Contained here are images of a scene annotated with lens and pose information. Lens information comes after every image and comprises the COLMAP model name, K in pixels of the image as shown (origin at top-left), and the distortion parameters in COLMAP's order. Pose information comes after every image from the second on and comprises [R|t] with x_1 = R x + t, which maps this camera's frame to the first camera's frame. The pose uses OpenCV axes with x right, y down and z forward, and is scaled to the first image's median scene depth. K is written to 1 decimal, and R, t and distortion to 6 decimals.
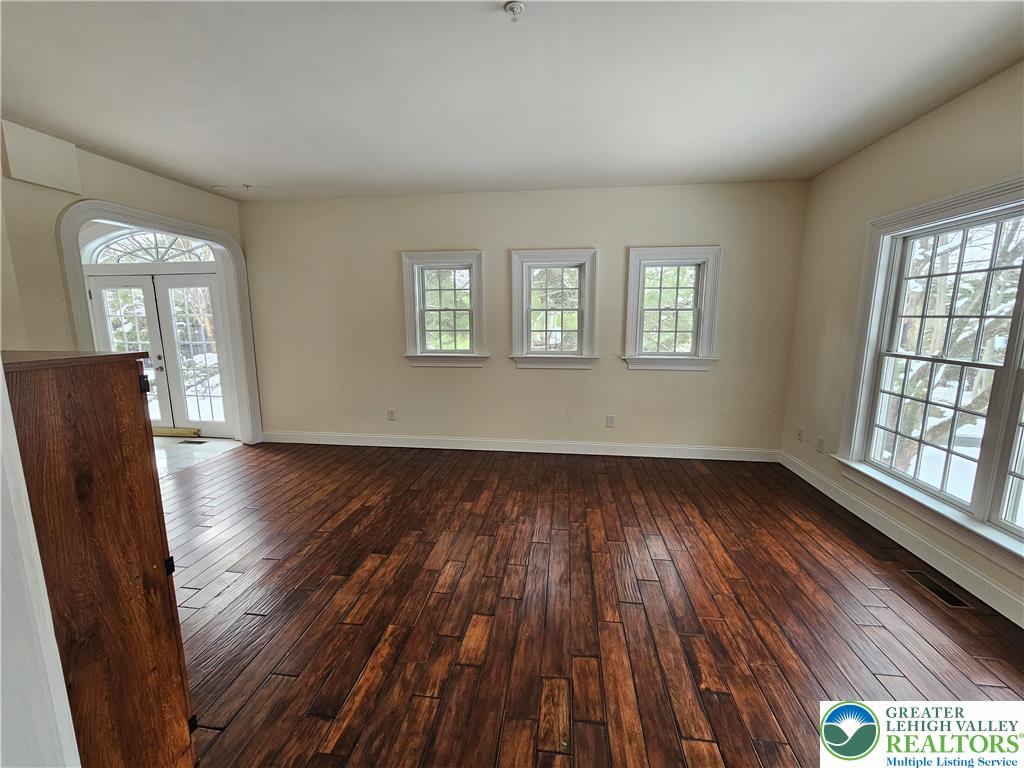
lens RADIAL K [[420.3, 0, 515.4], [0, 420.3, 377.7], [0, 0, 1]] dist [-0.002918, 0.000560]
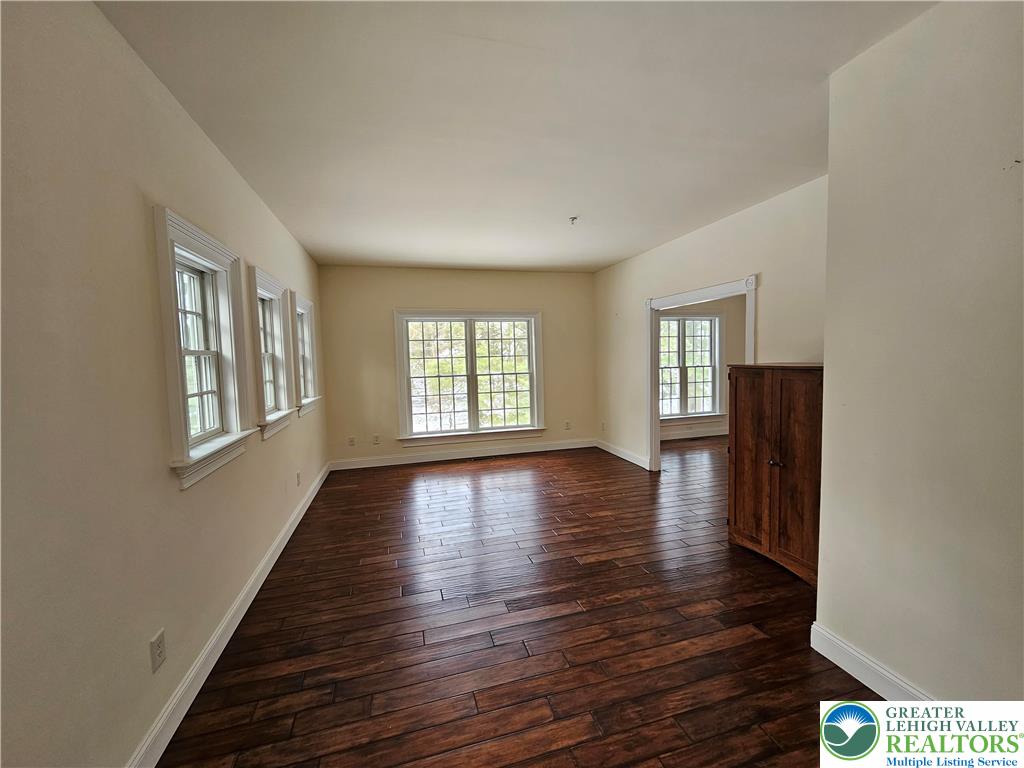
lens RADIAL K [[420.3, 0, 508.9], [0, 420.3, 384.8], [0, 0, 1]] dist [-0.002918, 0.000560]
pose [[-0.365720, -0.053058, 0.929211, -1.441141], [0.173479, 0.976992, 0.124064, -0.249540], [-0.914414, 0.206571, -0.348102, 1.632719]]
